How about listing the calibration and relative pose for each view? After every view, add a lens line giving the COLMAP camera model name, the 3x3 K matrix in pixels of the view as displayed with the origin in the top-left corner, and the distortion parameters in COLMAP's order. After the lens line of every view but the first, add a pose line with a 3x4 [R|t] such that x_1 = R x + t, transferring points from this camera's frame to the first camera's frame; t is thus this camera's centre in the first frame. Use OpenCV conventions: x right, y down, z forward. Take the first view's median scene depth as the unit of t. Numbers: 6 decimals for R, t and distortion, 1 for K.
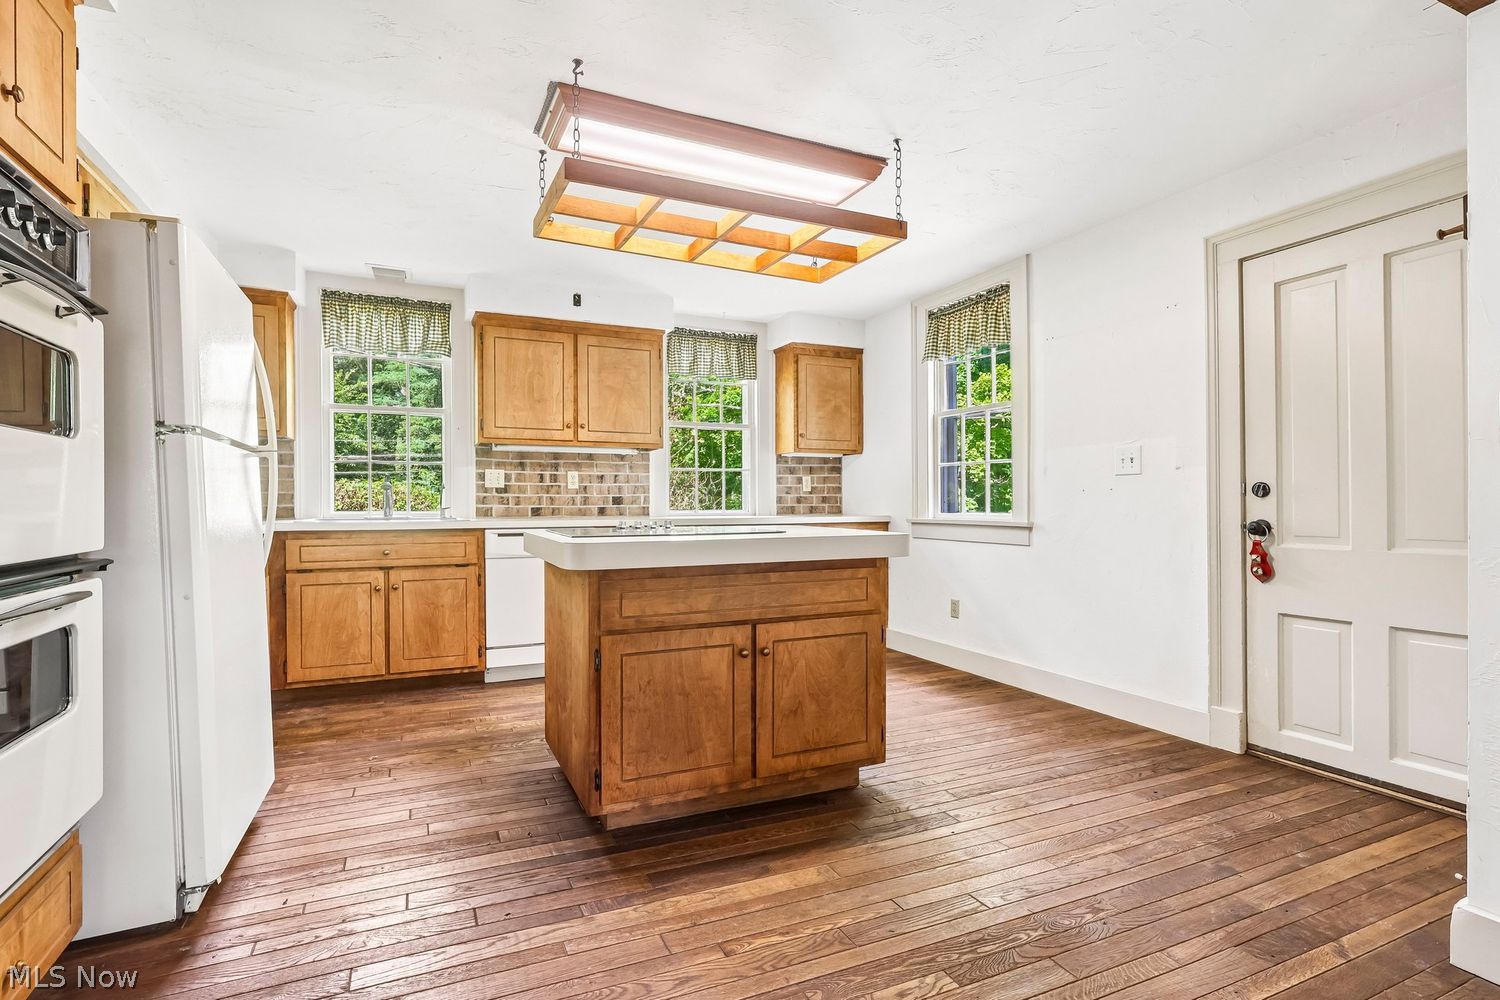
lens RADIAL K [[692.7, 0, 755.3], [0, 692.7, 502.1], [0, 0, 1]] dist [-0.004580, 0.000833]
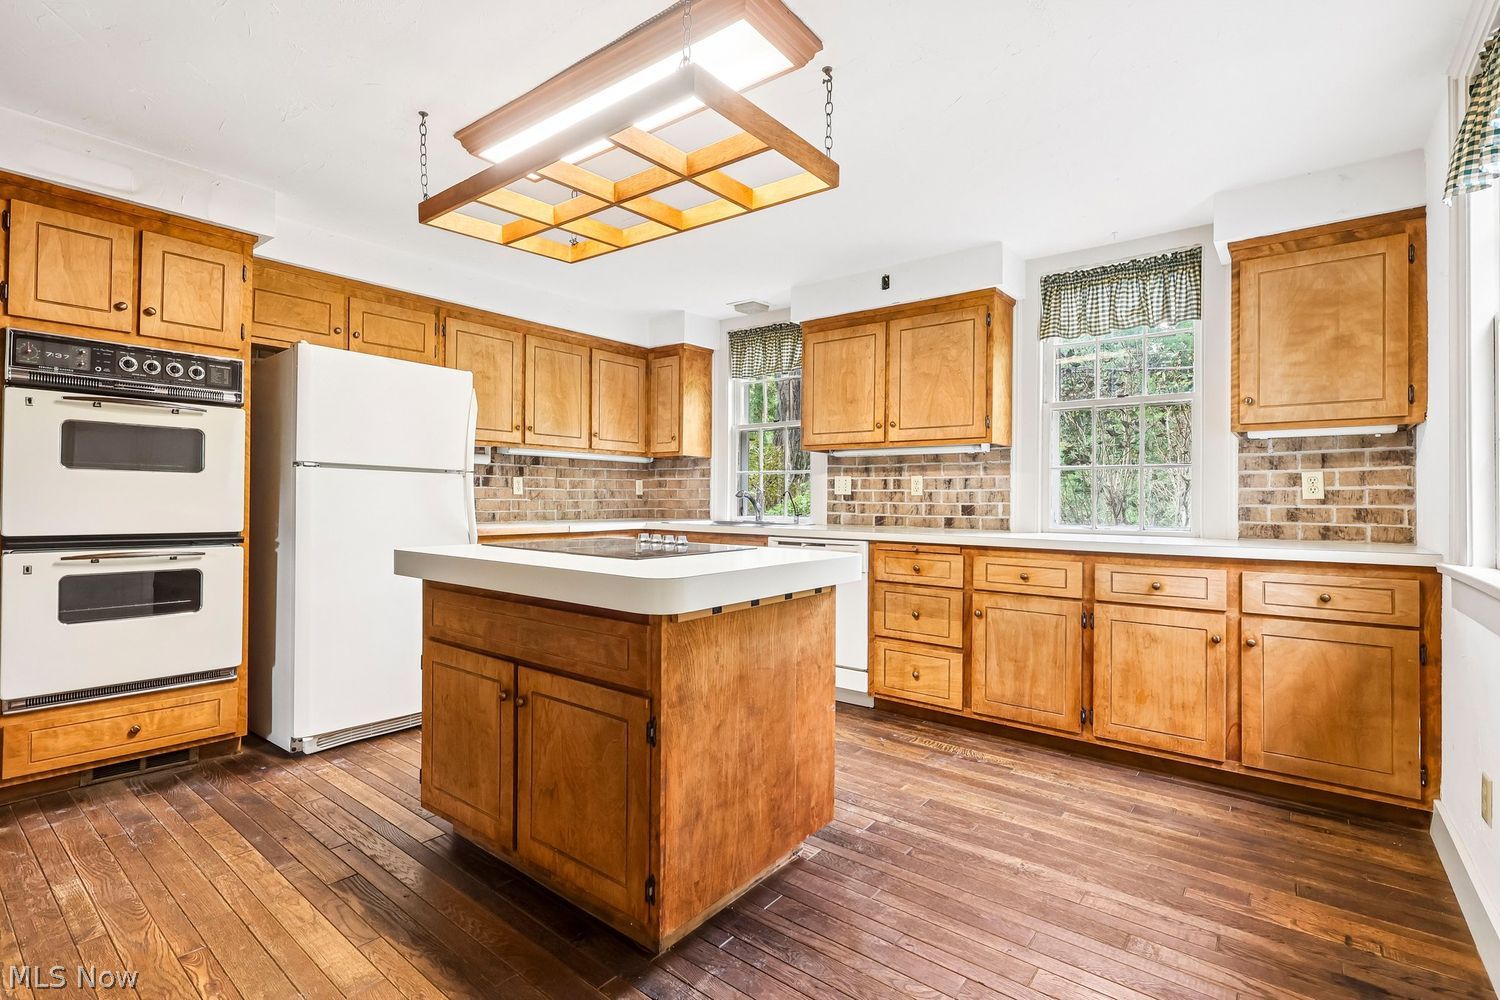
lens RADIAL K [[692.7, 0, 752.2], [0, 692.7, 493.8], [0, 0, 1]] dist [-0.004580, 0.000833]
pose [[0.466958, -0.002716, -0.884275, 0.421863], [-0.011607, 0.999890, -0.009200, -0.011585], [0.884203, 0.014560, 0.466876, 0.420395]]
